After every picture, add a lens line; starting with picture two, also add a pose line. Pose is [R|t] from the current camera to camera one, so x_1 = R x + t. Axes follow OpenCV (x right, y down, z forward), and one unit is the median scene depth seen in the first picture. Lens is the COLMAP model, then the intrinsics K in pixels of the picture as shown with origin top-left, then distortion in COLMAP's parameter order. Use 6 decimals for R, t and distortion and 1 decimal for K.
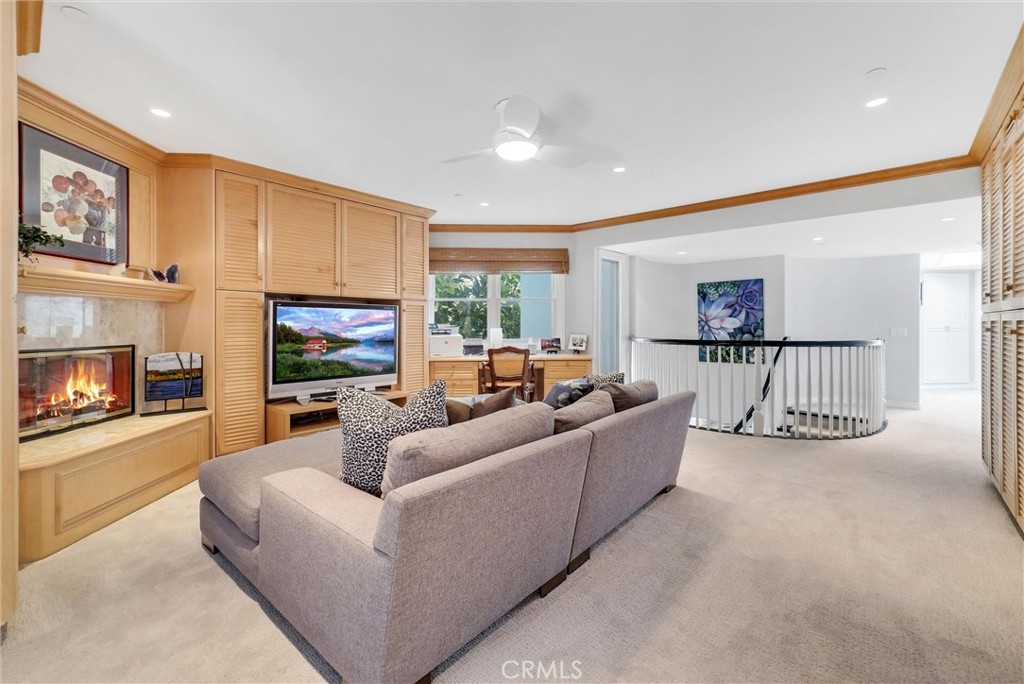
lens RADIAL K [[429.0, 0, 506.6], [0, 429.0, 325.7], [0, 0, 1]] dist [-0.003233, -0.000162]
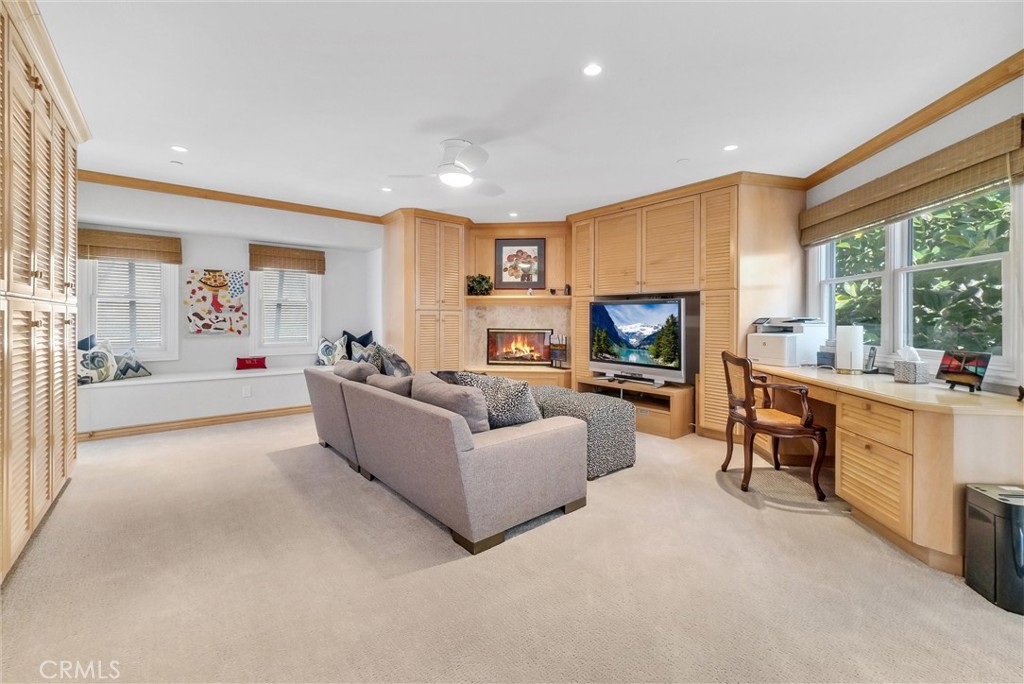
lens RADIAL K [[429.0, 0, 521.2], [0, 429.0, 317.6], [0, 0, 1]] dist [-0.003233, -0.000162]
pose [[-0.144355, 0.000682, -0.989526, 1.132580], [-0.001214, 0.999999, 0.000866, -0.009097], [0.989525, 0.001326, -0.144354, 1.247094]]
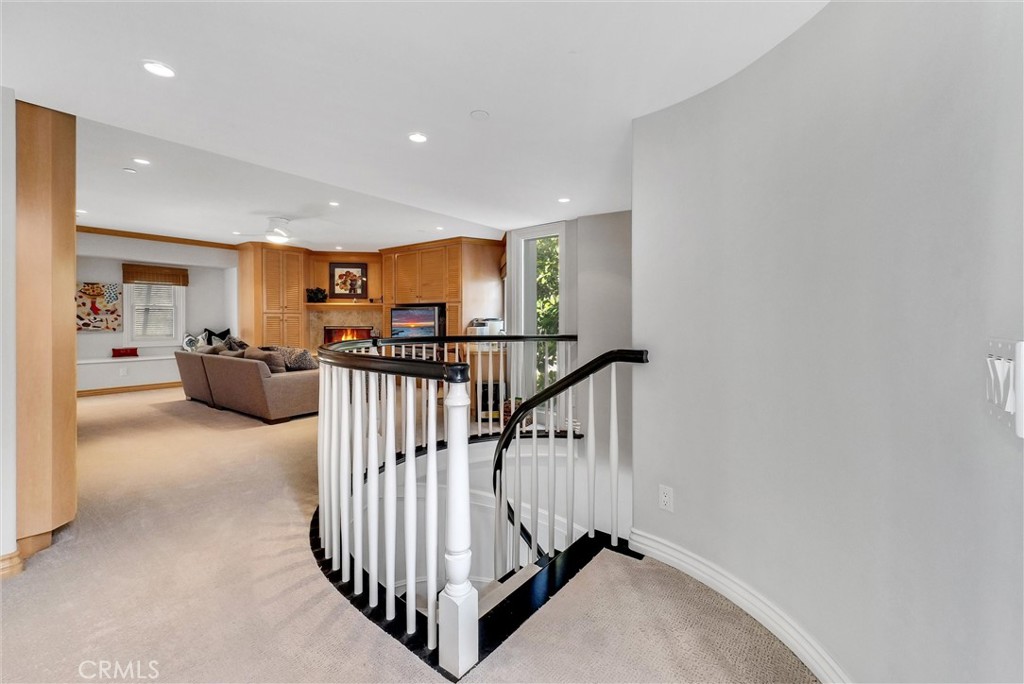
lens RADIAL K [[429.0, 0, 535.4], [0, 429.0, 325.0], [0, 0, 1]] dist [-0.003233, -0.000162]
pose [[0.115183, 0.014392, -0.993240, 2.177905], [-0.000587, 0.999896, 0.014420, -0.005463], [0.993344, -0.001078, 0.115179, 1.887562]]
